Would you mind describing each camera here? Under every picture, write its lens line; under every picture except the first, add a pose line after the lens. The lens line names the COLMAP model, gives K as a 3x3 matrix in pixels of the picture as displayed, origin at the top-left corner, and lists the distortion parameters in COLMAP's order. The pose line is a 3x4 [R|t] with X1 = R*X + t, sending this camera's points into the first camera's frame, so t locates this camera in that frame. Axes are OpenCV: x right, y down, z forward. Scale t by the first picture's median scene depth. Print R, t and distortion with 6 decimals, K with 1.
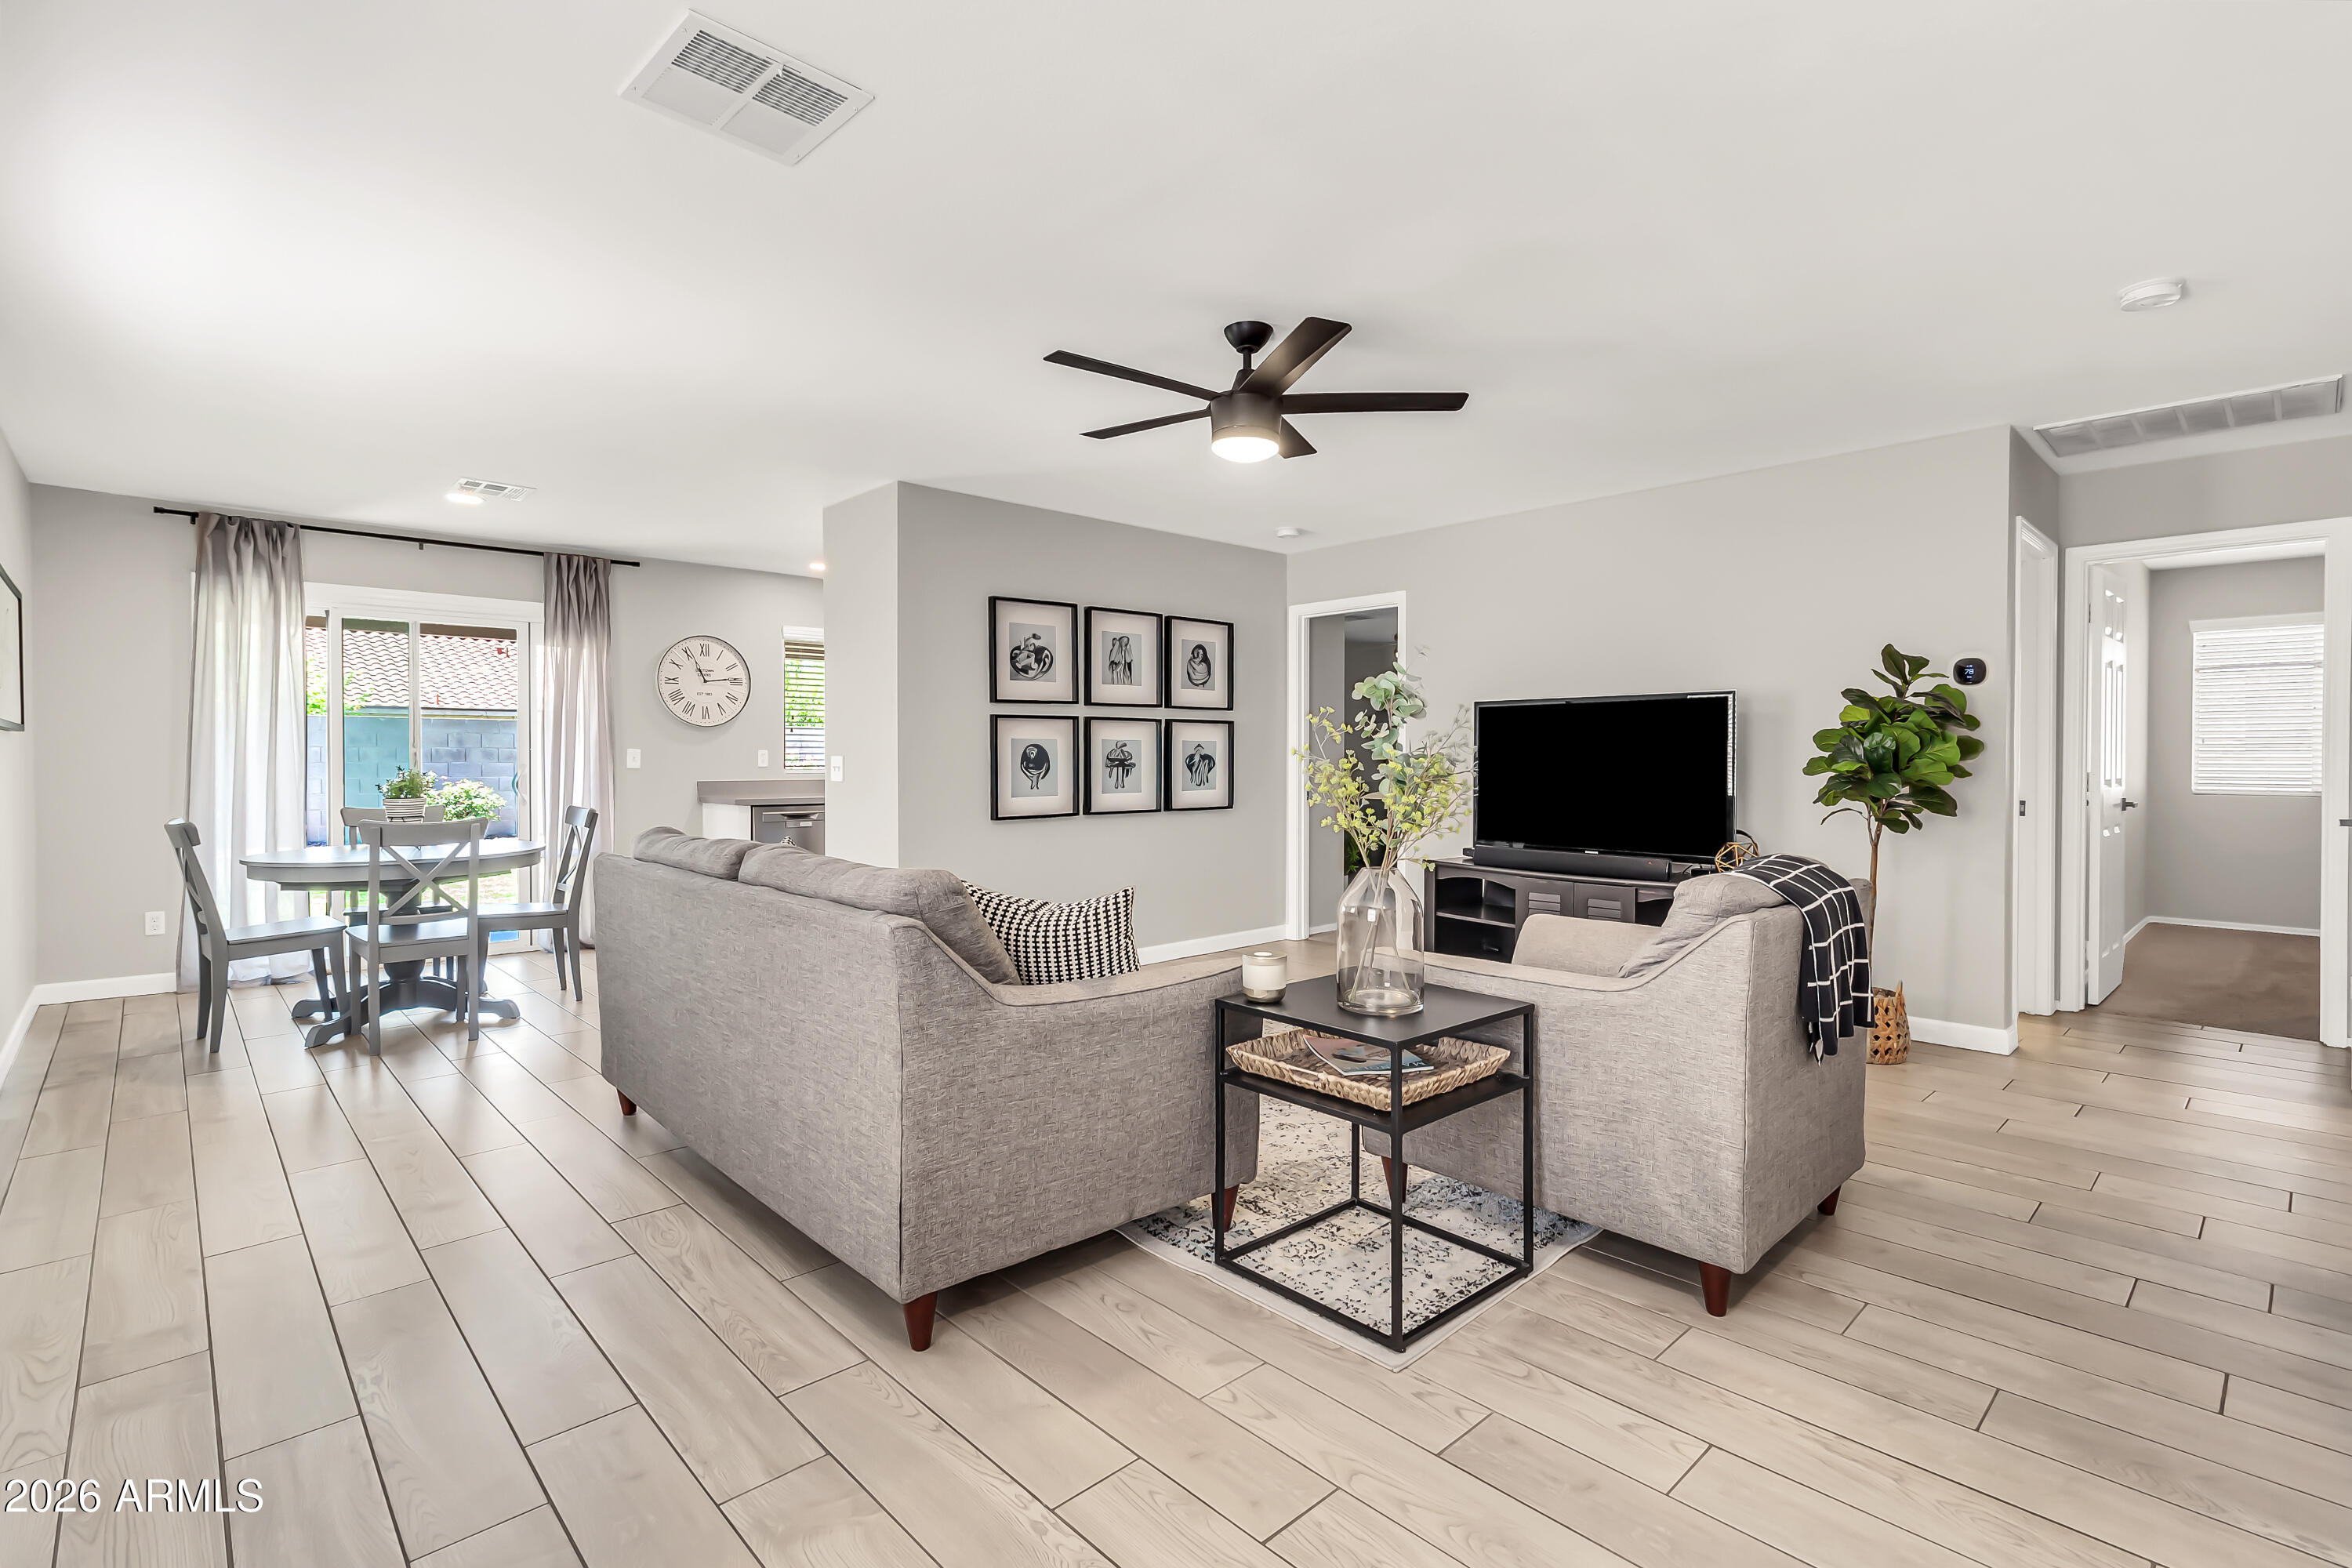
lens RADIAL K [[1122.0, 0, 1209.5], [0, 1122.0, 778.6], [0, 0, 1]] dist [0.000223, 0.000212]
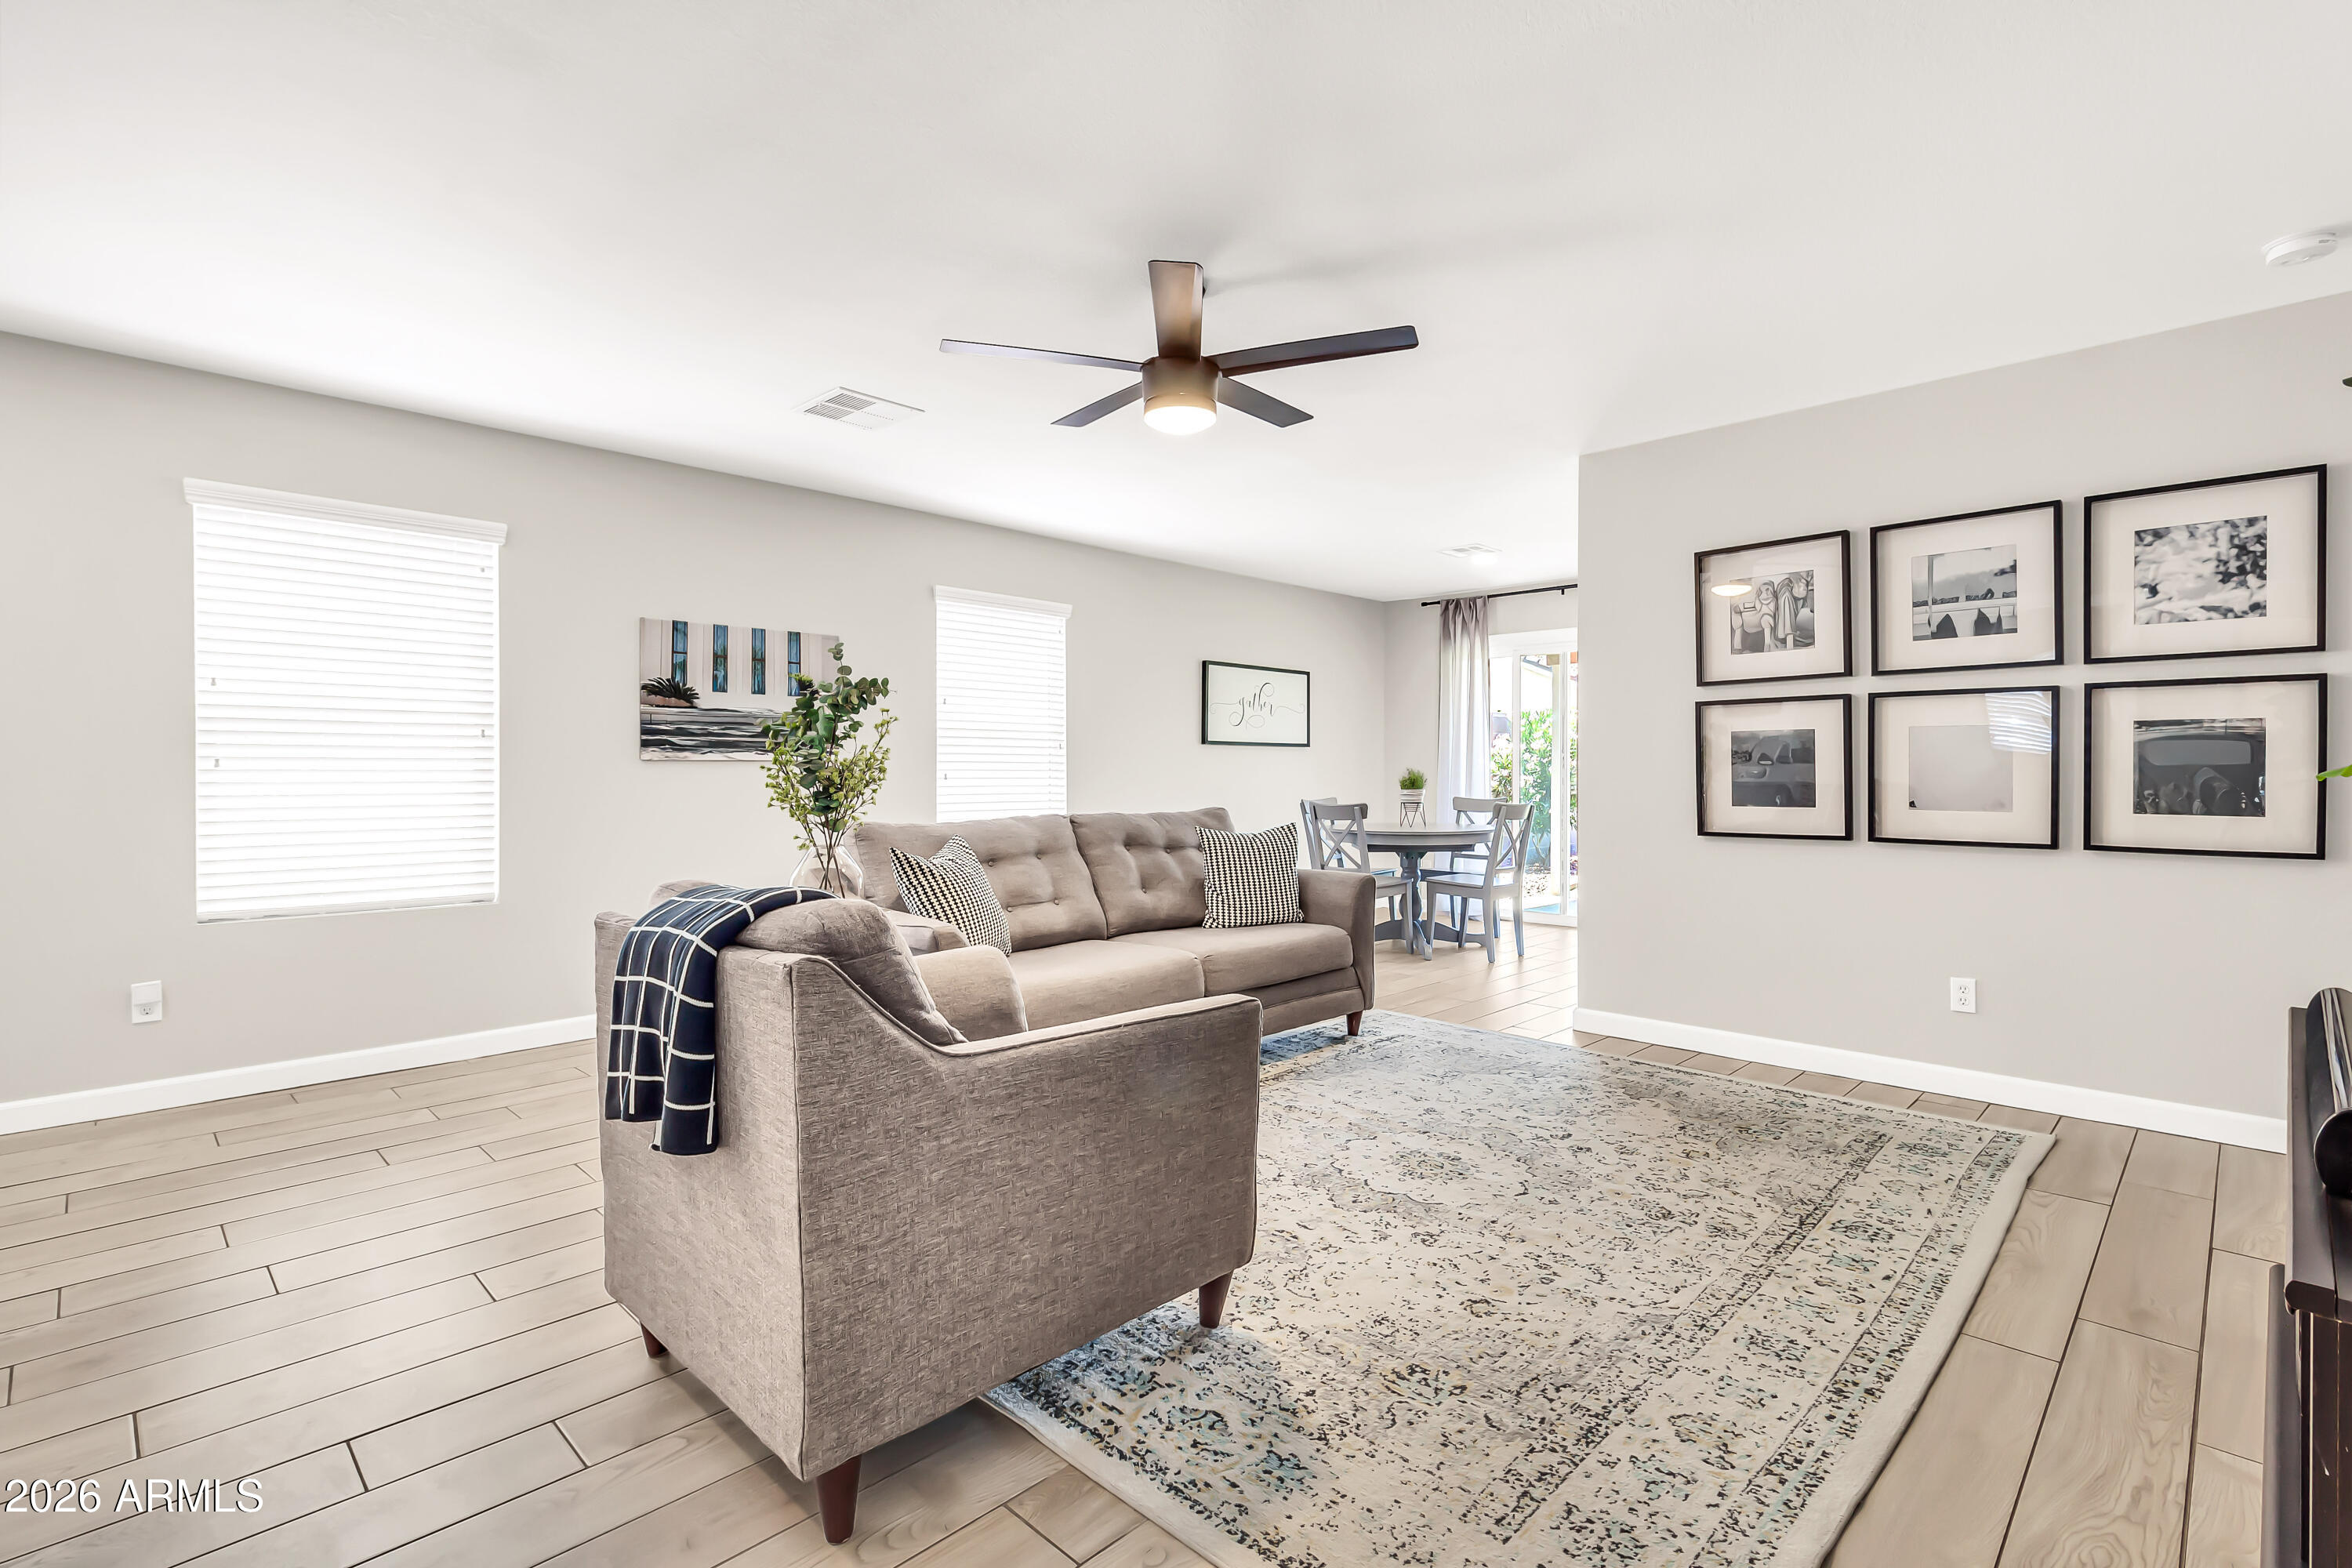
lens RADIAL K [[1093.0, 0, 1213.5], [0, 1093.0, 773.4], [0, 0, 1]] dist [0.003661, 0.000883]
pose [[0.021545, 0.006346, -0.999748, 0.473584], [-0.016816, 0.999841, 0.005984, -0.004601], [0.999626, 0.016683, 0.021648, 0.534841]]
